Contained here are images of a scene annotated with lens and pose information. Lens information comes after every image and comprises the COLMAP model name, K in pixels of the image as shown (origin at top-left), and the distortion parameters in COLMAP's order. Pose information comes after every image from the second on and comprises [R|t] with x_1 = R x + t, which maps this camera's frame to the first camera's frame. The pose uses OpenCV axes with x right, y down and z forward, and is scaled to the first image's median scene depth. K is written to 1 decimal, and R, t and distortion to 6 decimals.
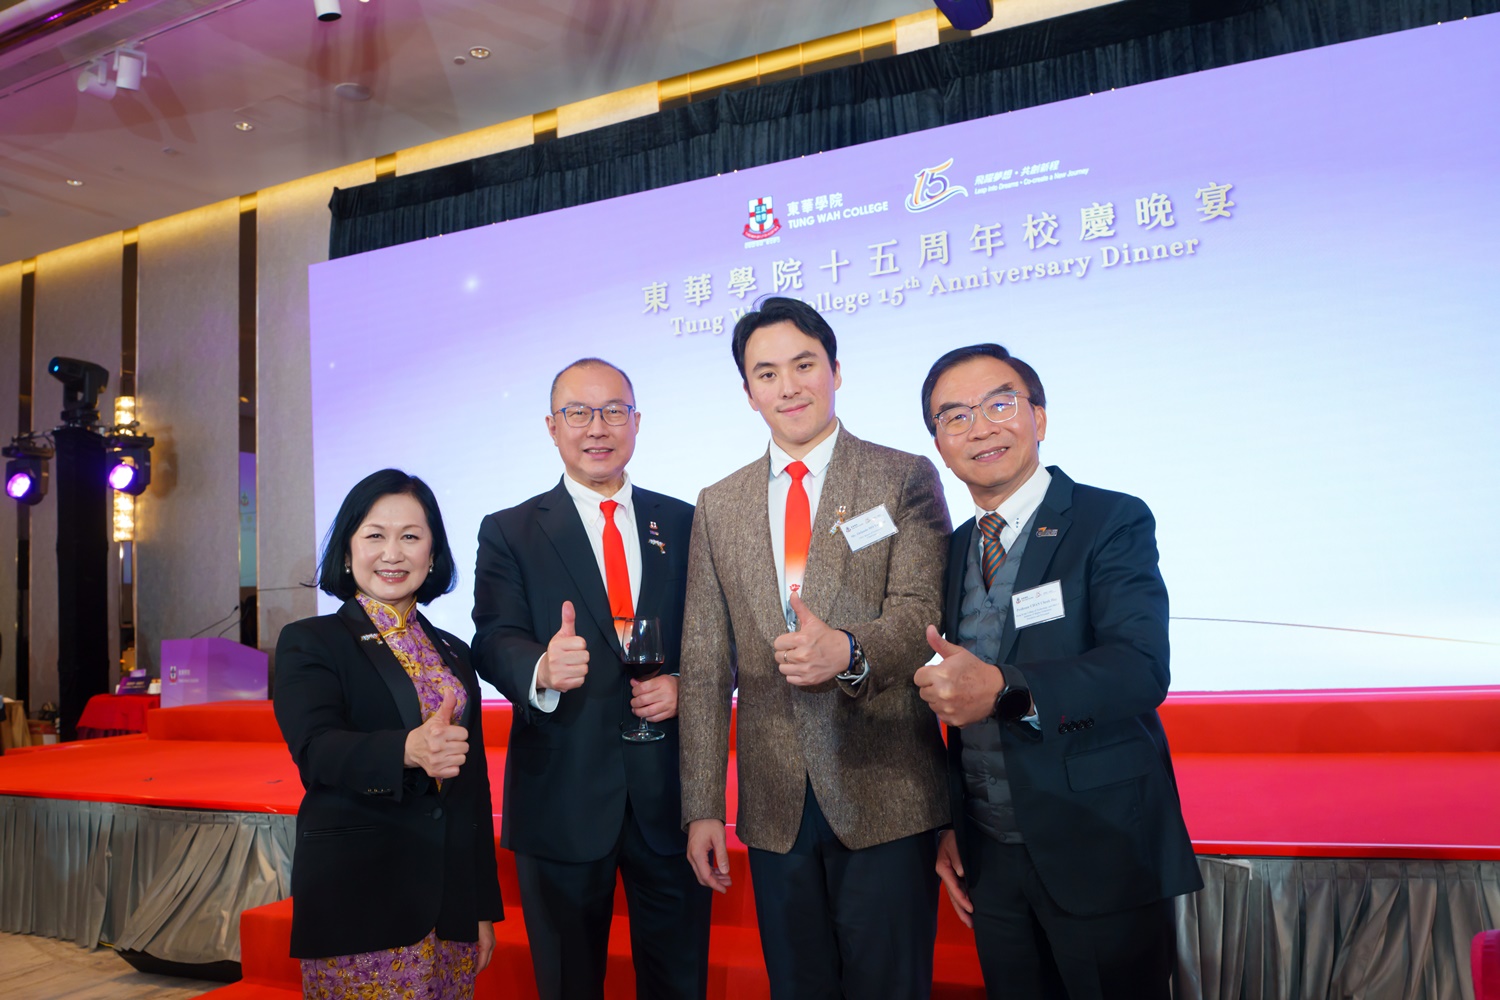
lens RADIAL K [[1205.1, 0, 750.0], [0, 1205.1, 500.0], [0, 0, 1]] dist [-0.063402, -0.012974]
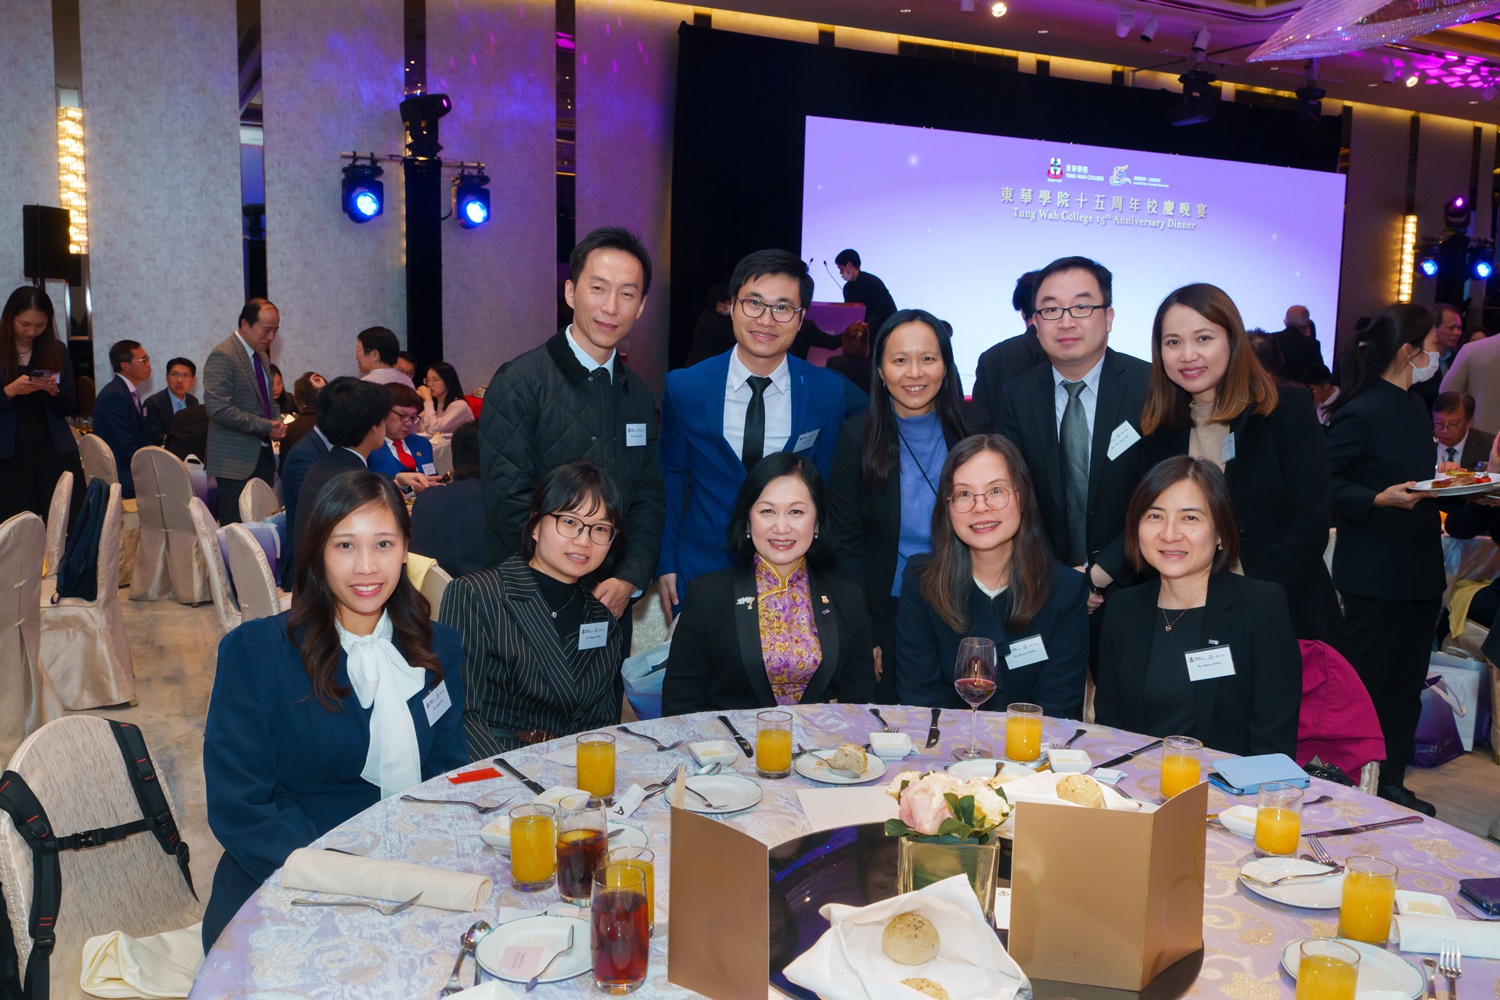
lens RADIAL K [[1248.2, 0, 750.0], [0, 1248.2, 500.0], [0, 0, 1]] dist [-0.058487, 0.000662]
pose [[0.613327, -0.061872, 0.787402, -2.076481], [-0.120464, 0.977936, 0.170675, 0.027584], [-0.780588, -0.199533, 0.592341, 0.016691]]
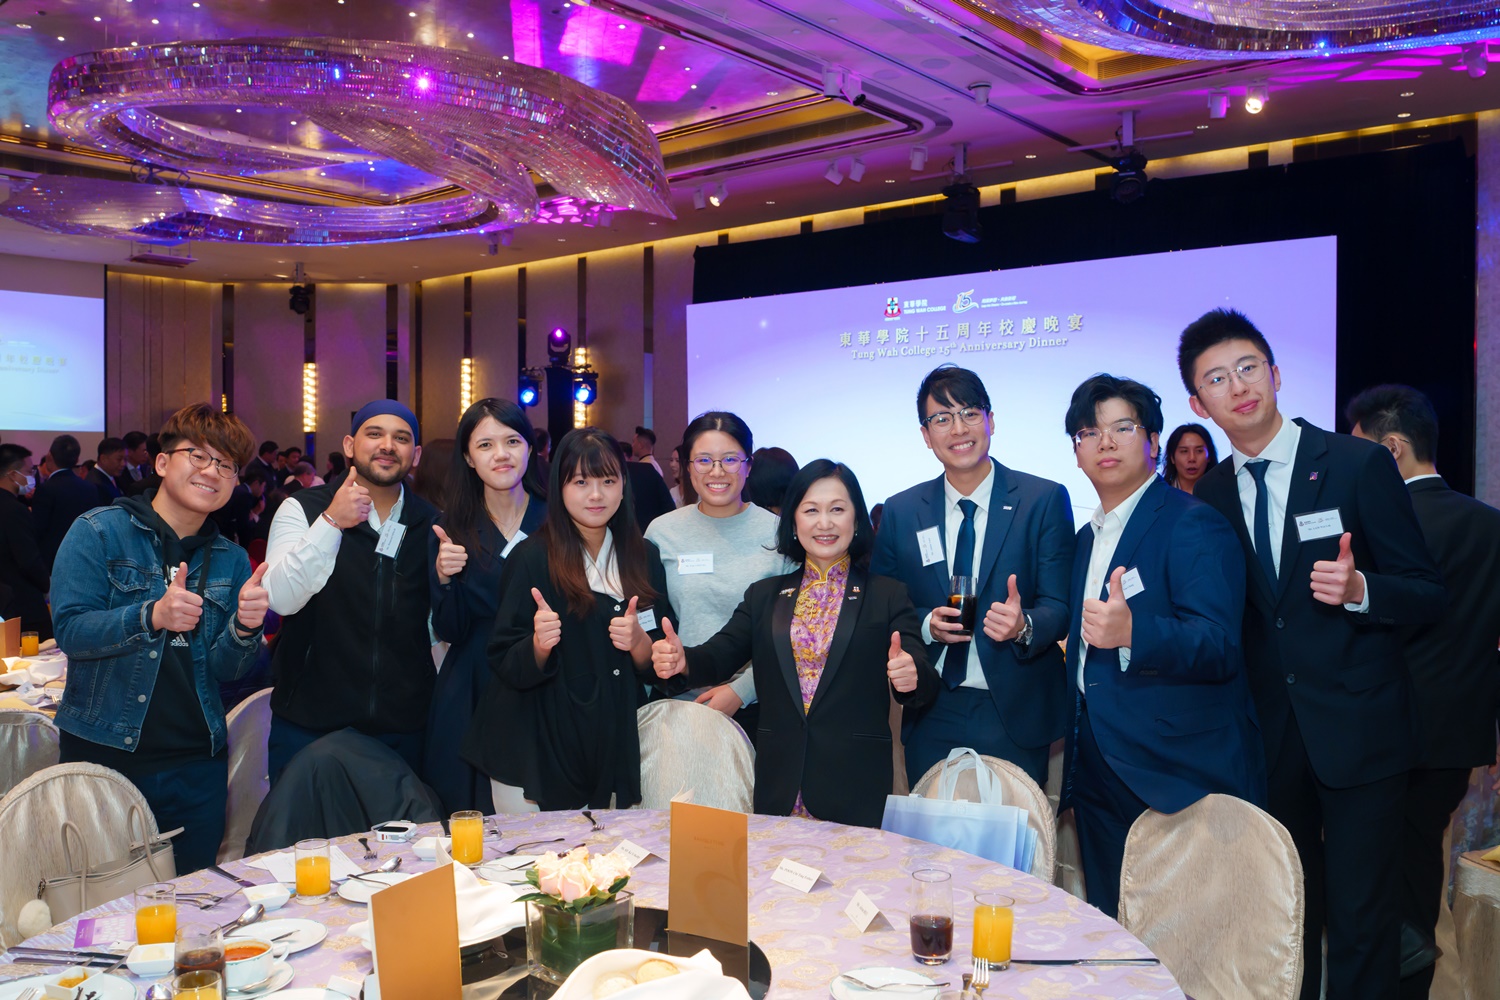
lens RADIAL K [[1205.1, 0, 750.0], [0, 1205.1, 500.0], [0, 0, 1]] dist [-0.063402, -0.012974]
pose [[0.965784, 0.053882, -0.253687, 0.330161], [-0.019500, 0.990498, 0.136139, -0.182010], [0.258612, -0.126534, 0.957658, -1.183456]]
